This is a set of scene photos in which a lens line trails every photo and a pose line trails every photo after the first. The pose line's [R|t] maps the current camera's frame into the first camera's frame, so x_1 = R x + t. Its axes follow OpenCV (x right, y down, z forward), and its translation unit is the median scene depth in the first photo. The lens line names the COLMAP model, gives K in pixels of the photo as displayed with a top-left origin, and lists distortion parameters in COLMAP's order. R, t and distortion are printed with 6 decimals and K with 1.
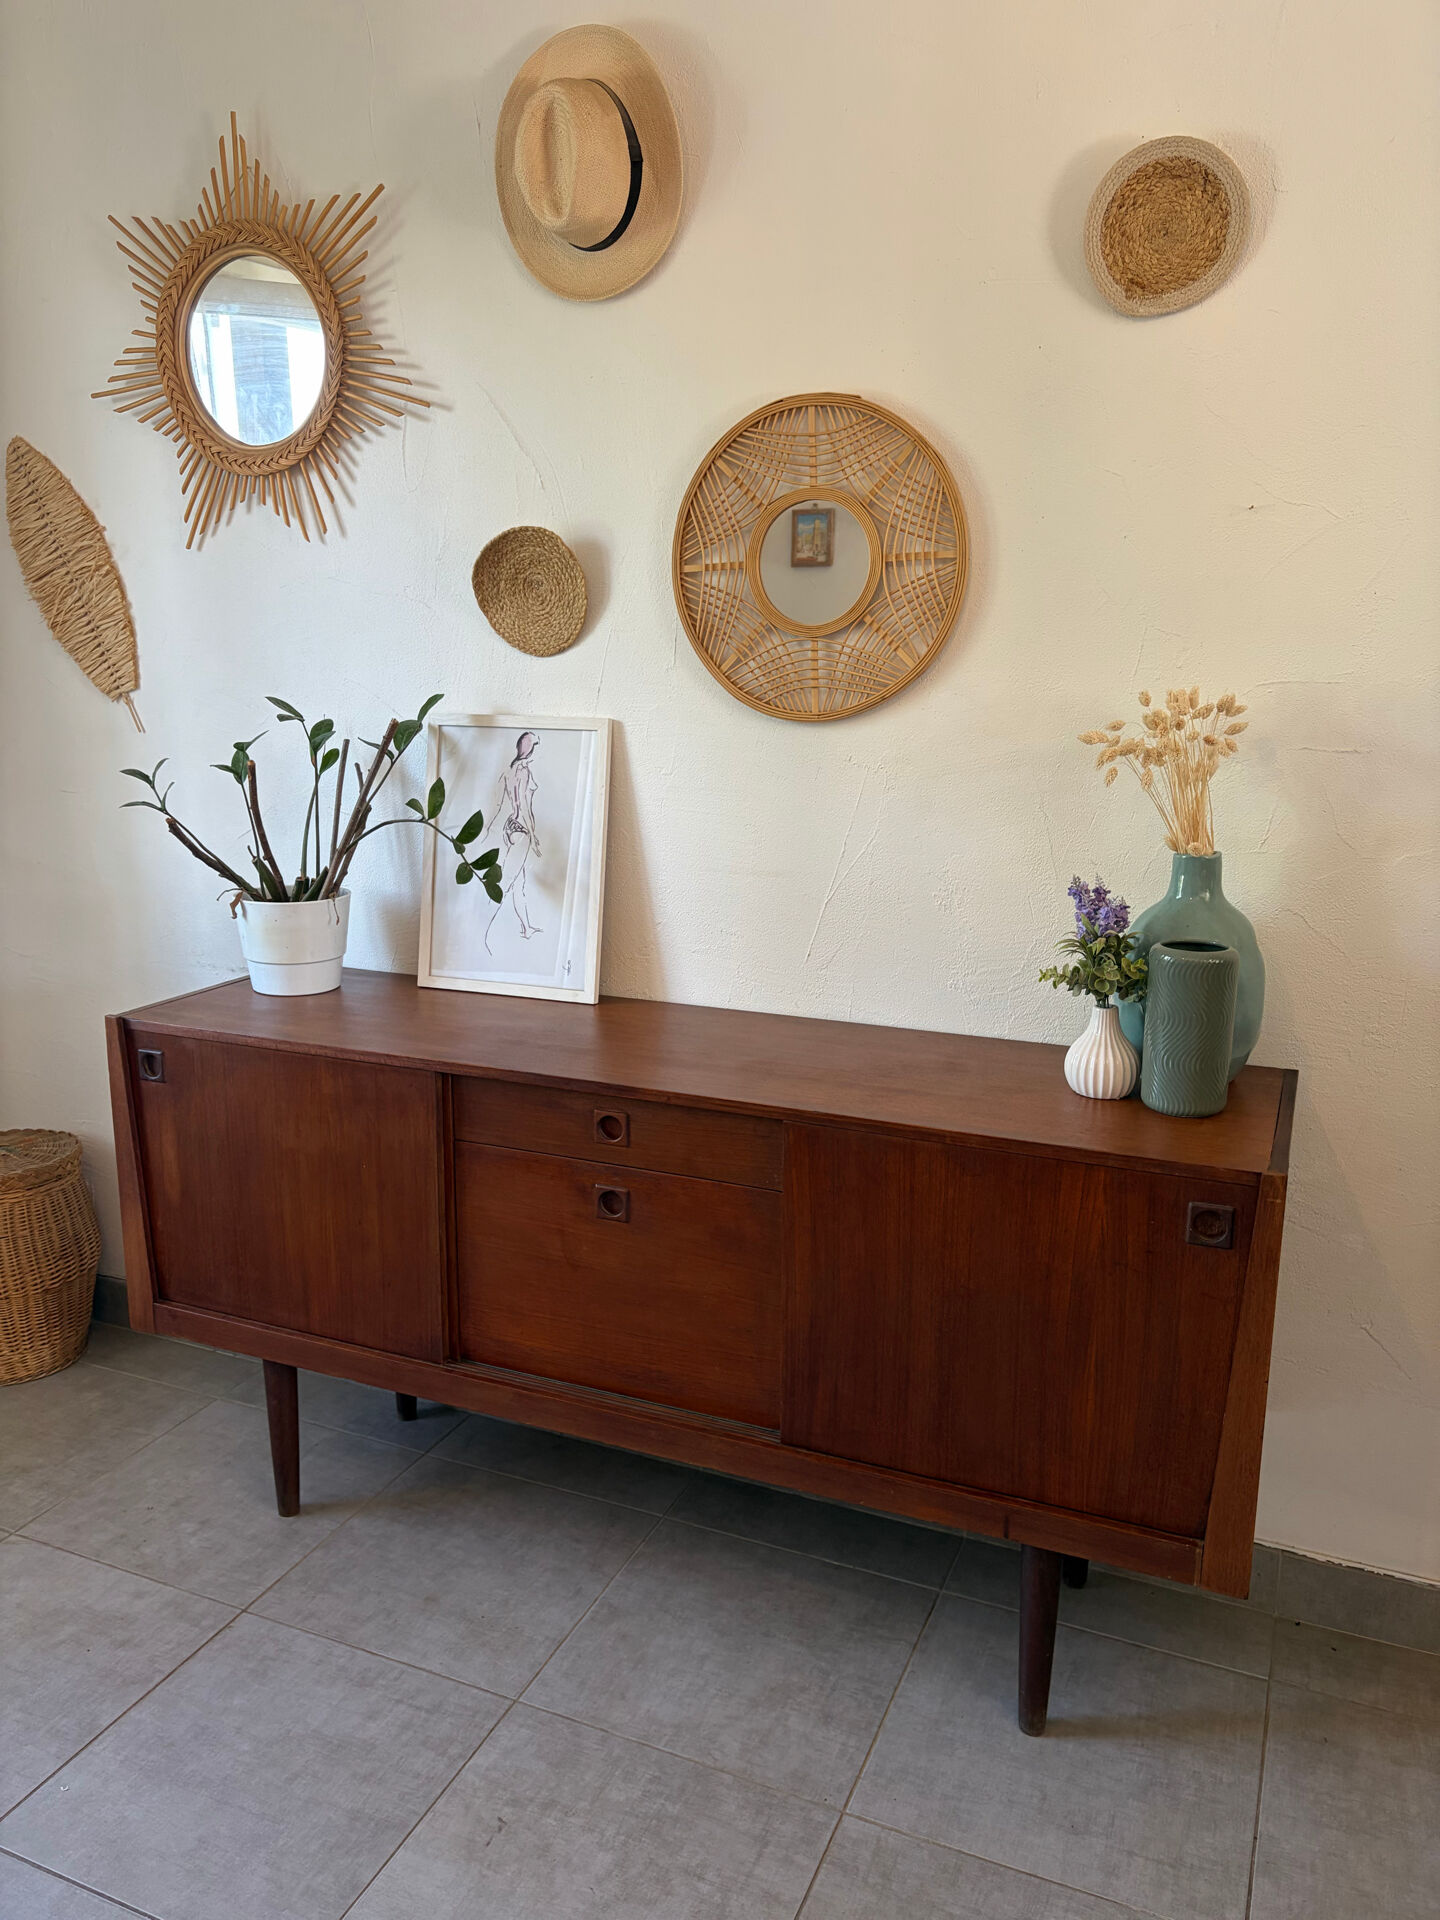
lens RADIAL K [[1467.7, 0, 700.7], [0, 1467.7, 969.5], [0, 0, 1]] dist [0.047265, -0.059637]
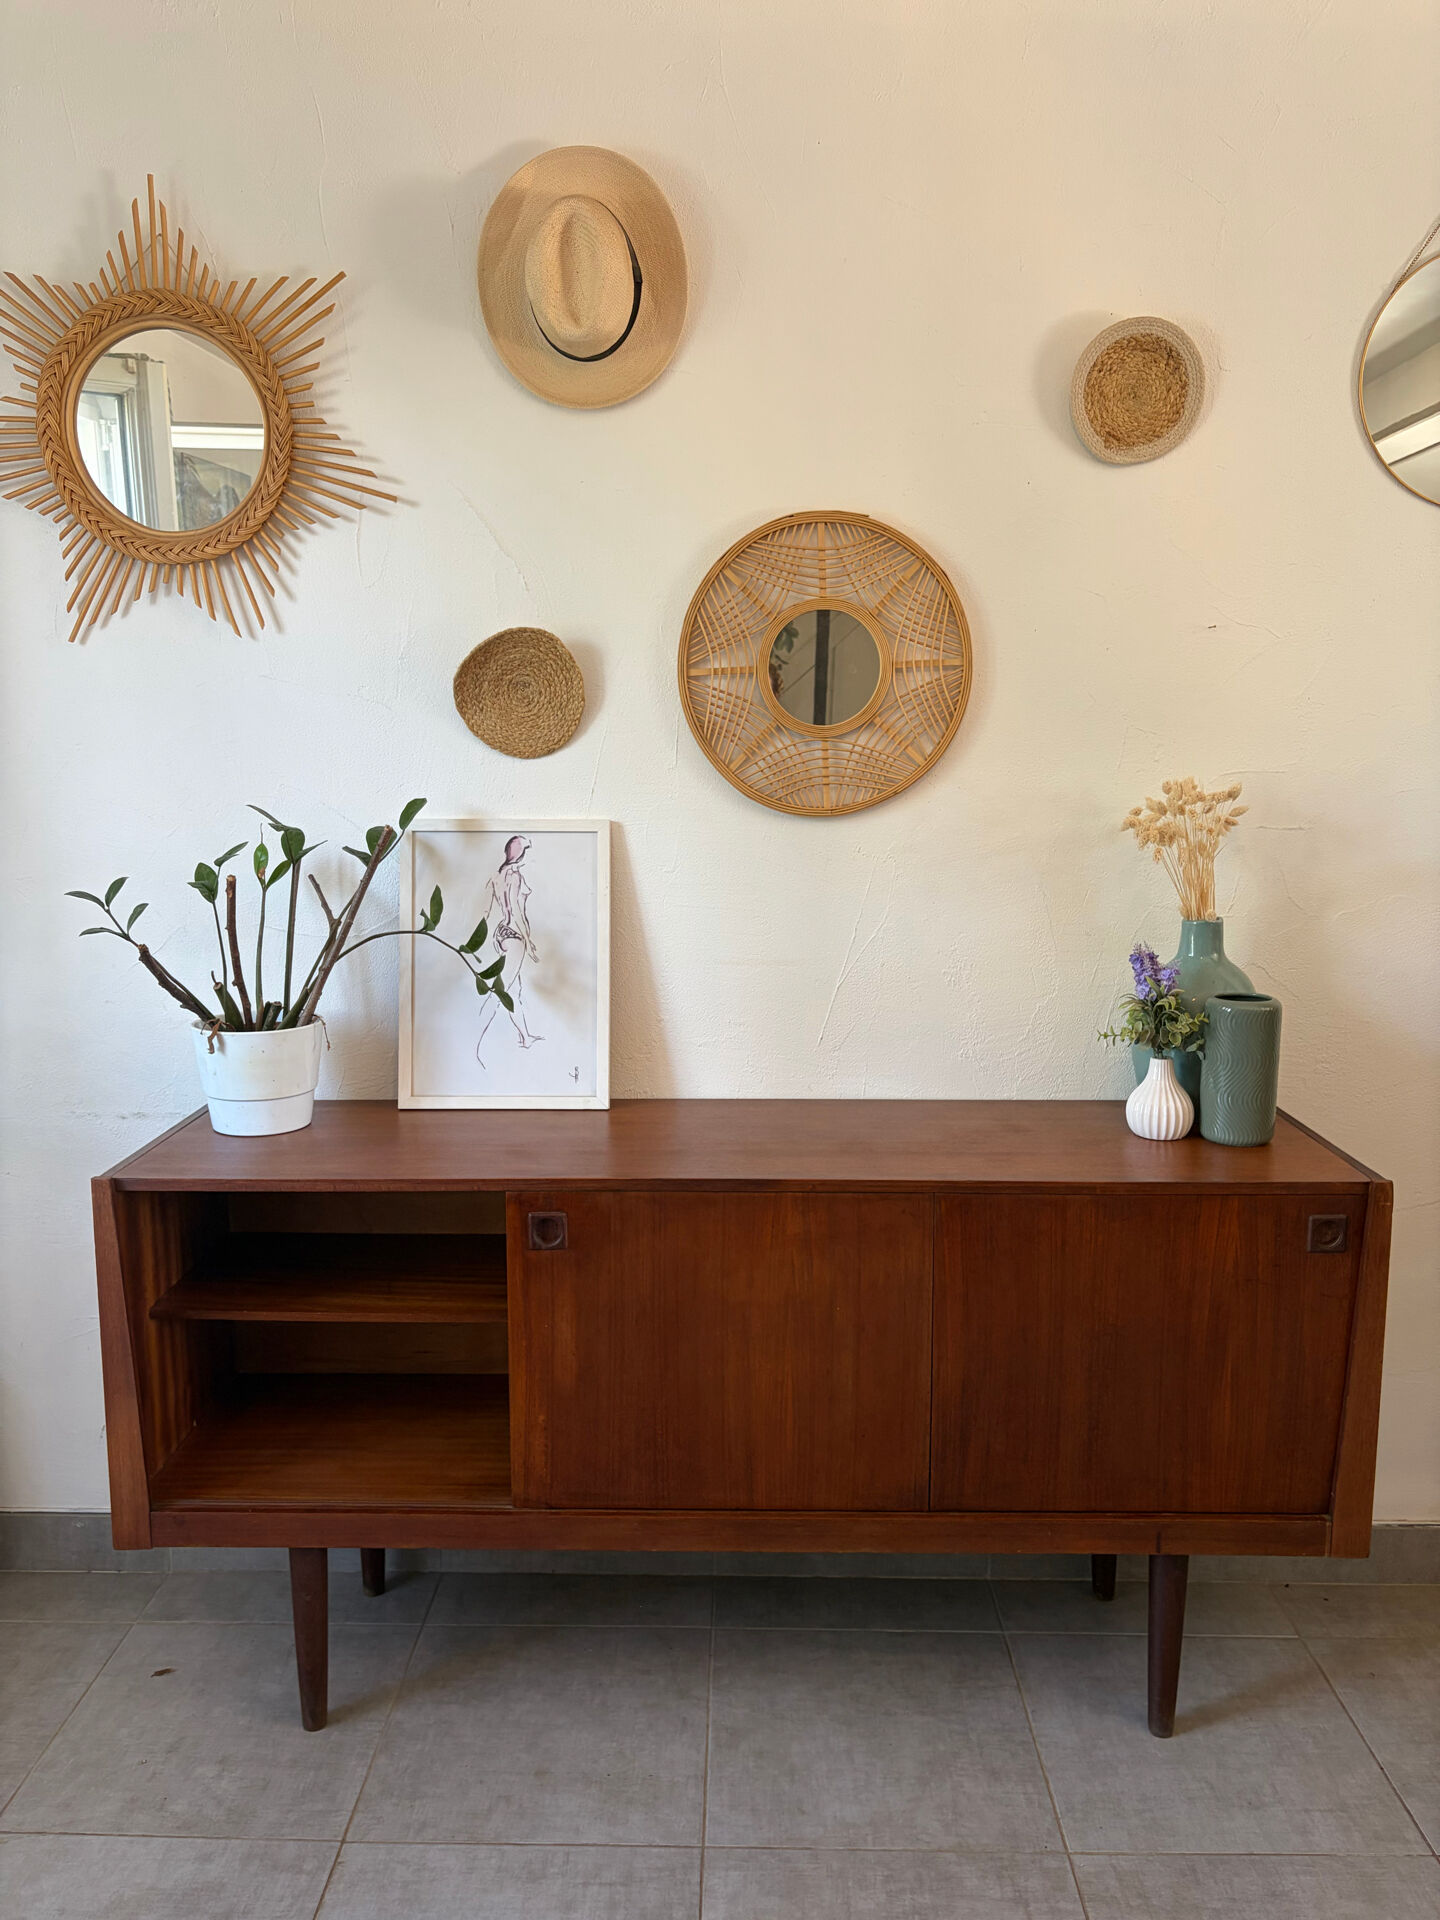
lens RADIAL K [[1467.7, 0, 718.2], [0, 1467.7, 966.0], [0, 0, 1]] dist [0.047265, -0.059637]
pose [[0.922250, -0.063572, 0.381332, -0.409967], [0.090121, 0.994564, -0.052152, -0.014628], [-0.375944, 0.082464, 0.922966, 0.069977]]
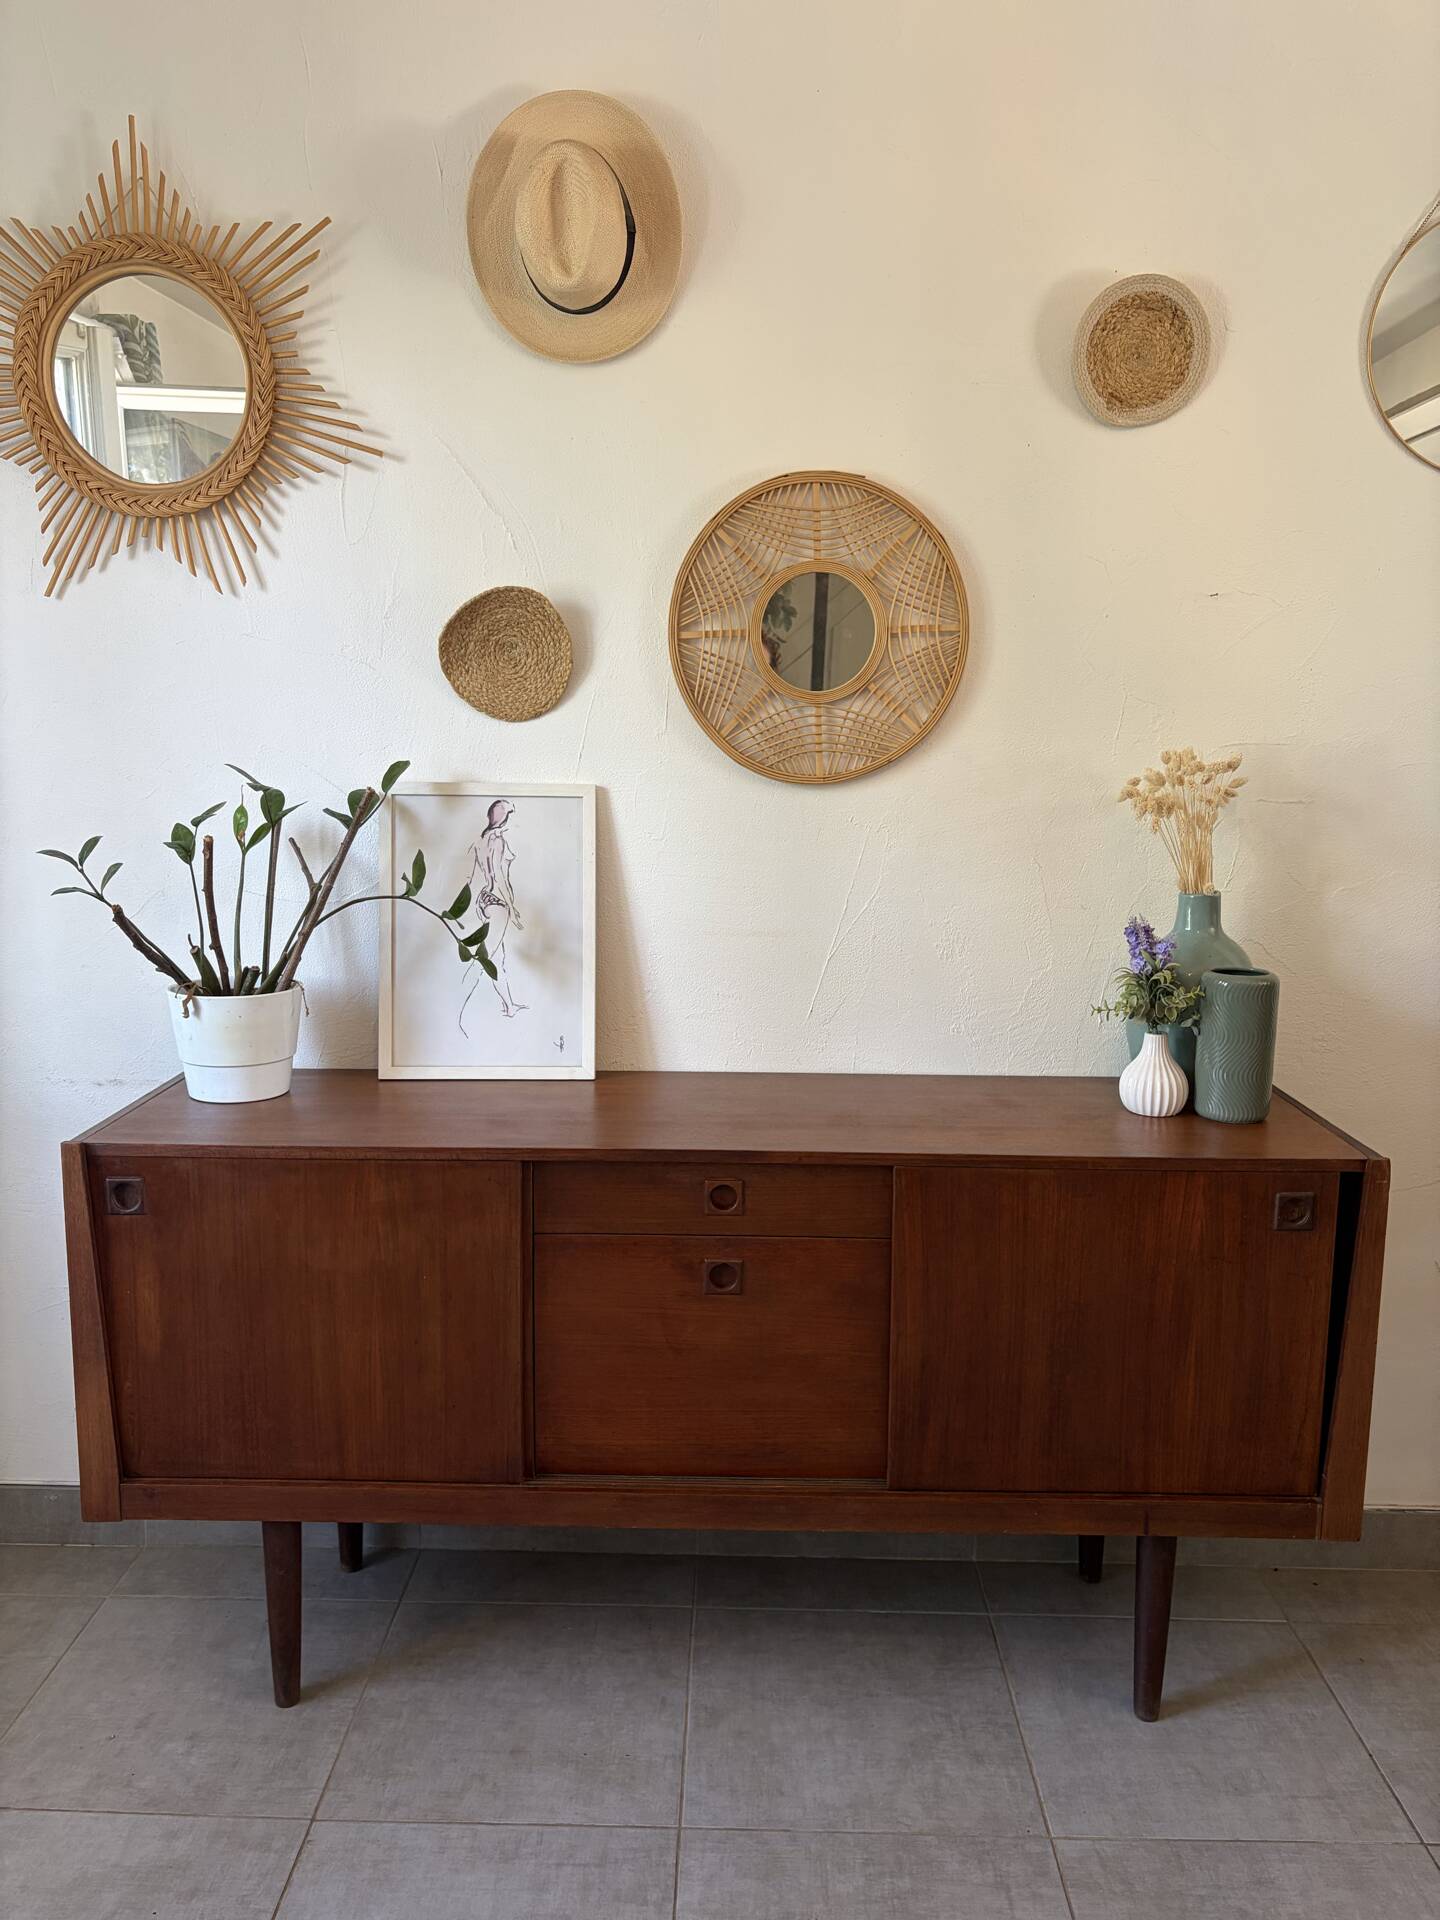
lens RADIAL K [[1467.7, 0, 721.8], [0, 1467.7, 966.7], [0, 0, 1]] dist [0.047265, -0.059637]
pose [[0.921399, -0.057437, 0.384350, -0.396691], [0.079694, 0.995925, -0.042219, -0.003207], [-0.380359, 0.069531, 0.922222, 0.086725]]
